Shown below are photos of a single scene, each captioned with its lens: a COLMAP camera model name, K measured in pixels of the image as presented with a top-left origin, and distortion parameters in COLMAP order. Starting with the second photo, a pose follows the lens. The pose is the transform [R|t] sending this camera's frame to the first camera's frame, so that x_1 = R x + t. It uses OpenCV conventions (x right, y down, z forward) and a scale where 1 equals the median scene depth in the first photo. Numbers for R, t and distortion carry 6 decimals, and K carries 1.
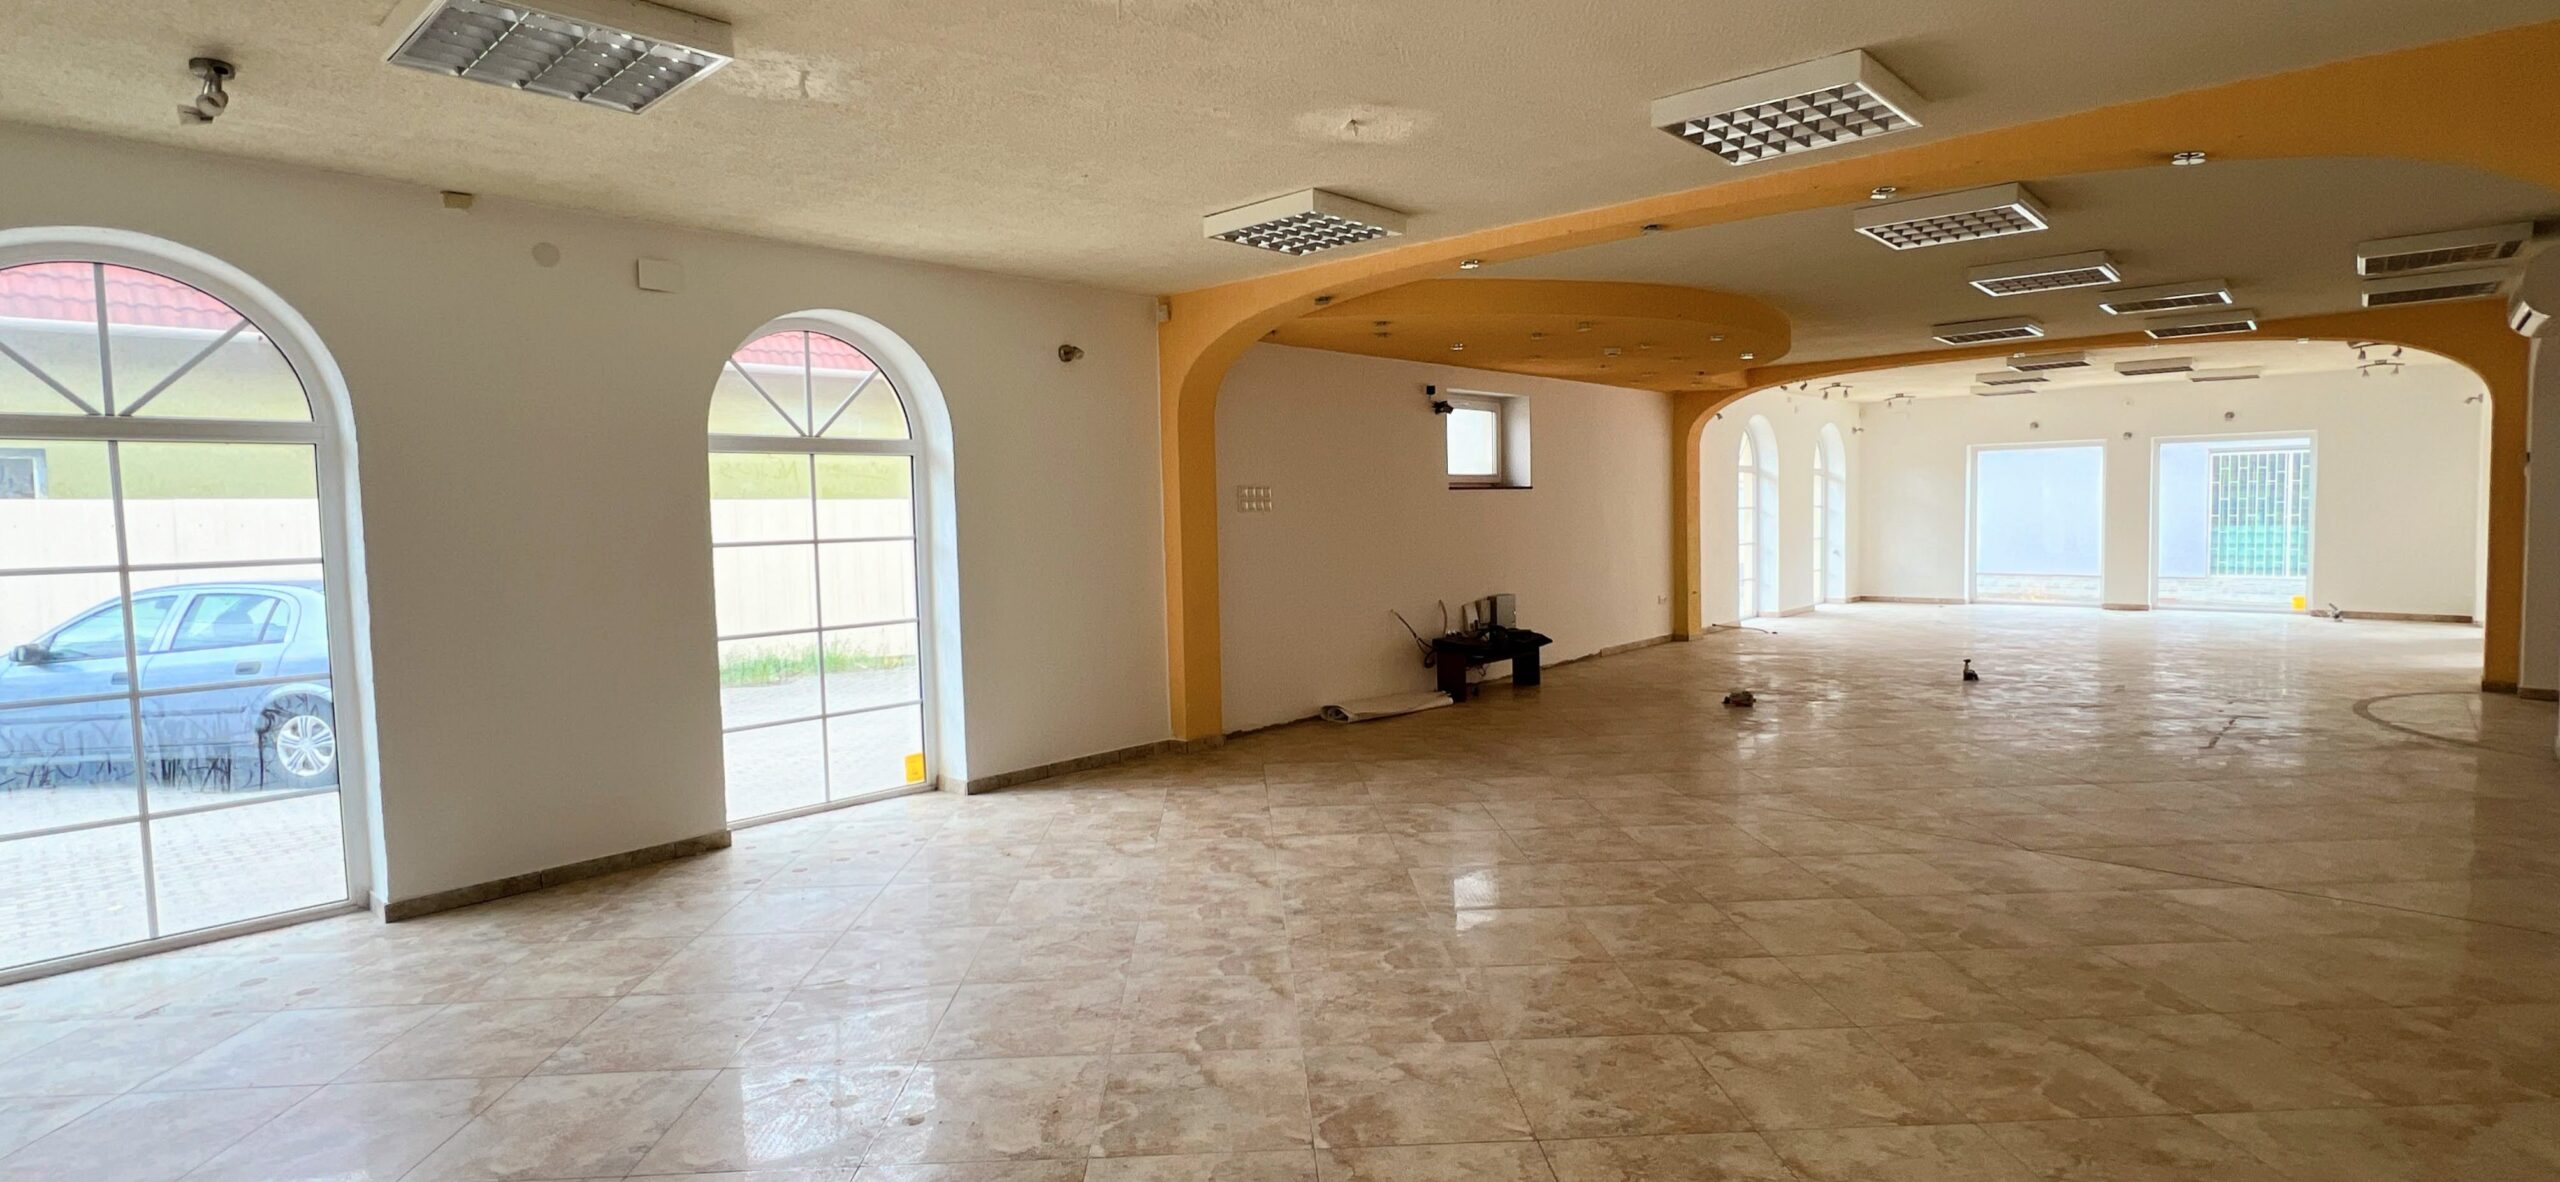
lens RADIAL K [[1189.2, 0, 1277.1], [0, 1189.2, 581.2], [0, 0, 1]] dist [-0.002044, -0.000125]
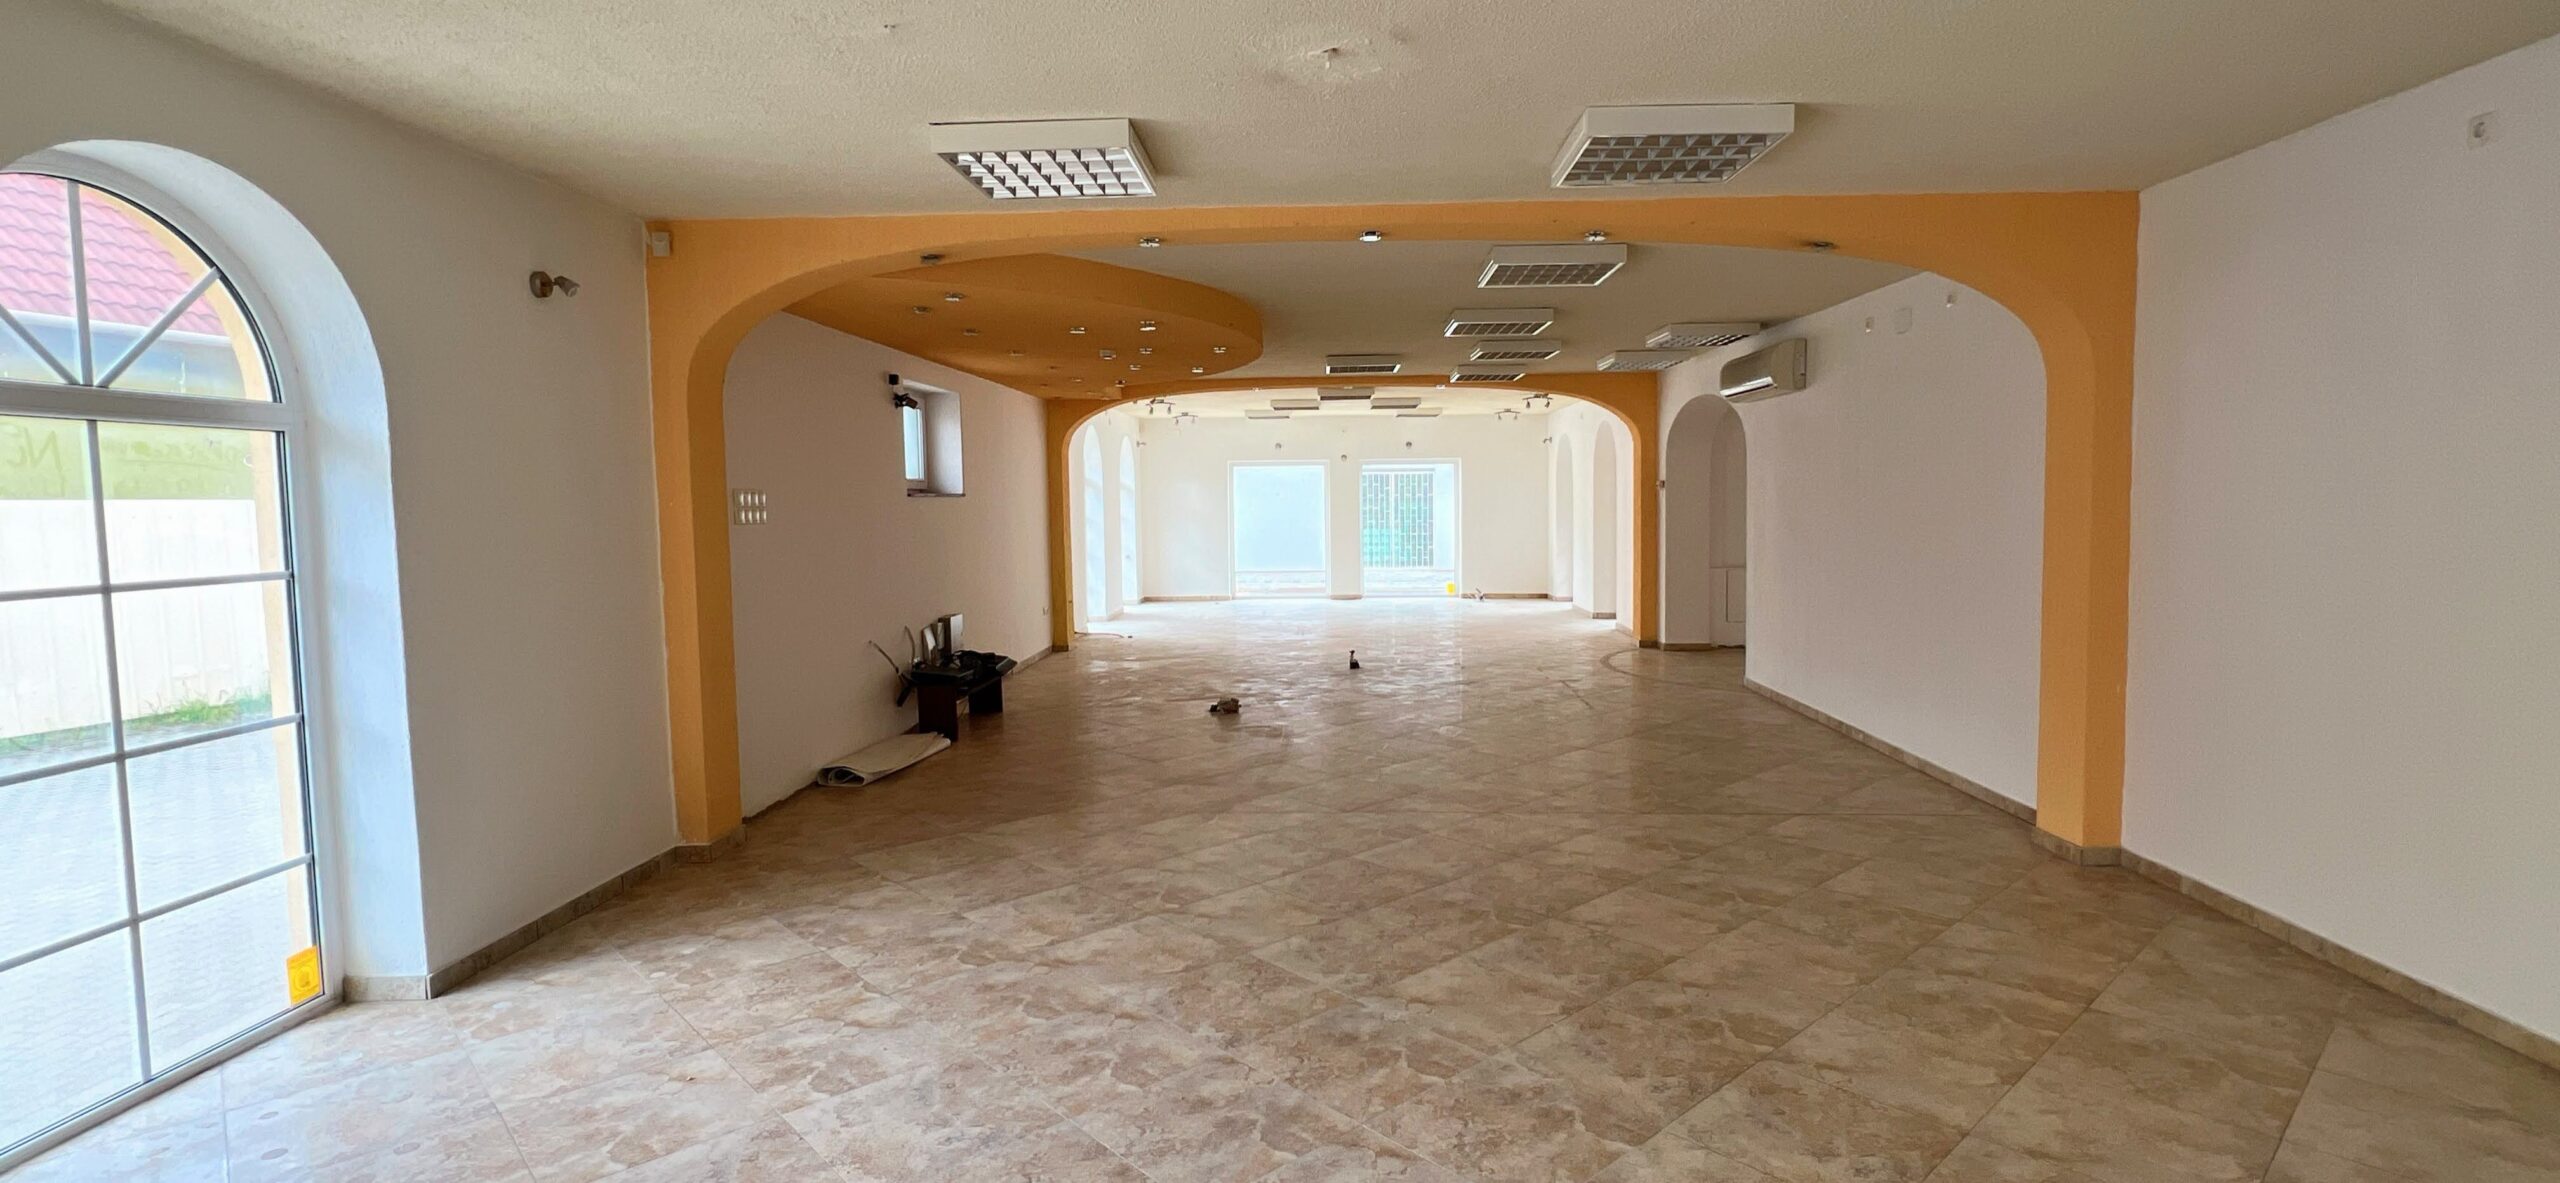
lens RADIAL K [[1189.2, 0, 1277.1], [0, 1189.2, 581.7], [0, 0, 1]] dist [-0.002044, -0.000125]
pose [[0.764975, -0.034073, 0.643158, -0.328017], [0.035898, 0.999303, 0.010244, -0.023462], [-0.643059, 0.015251, 0.765665, 0.271791]]
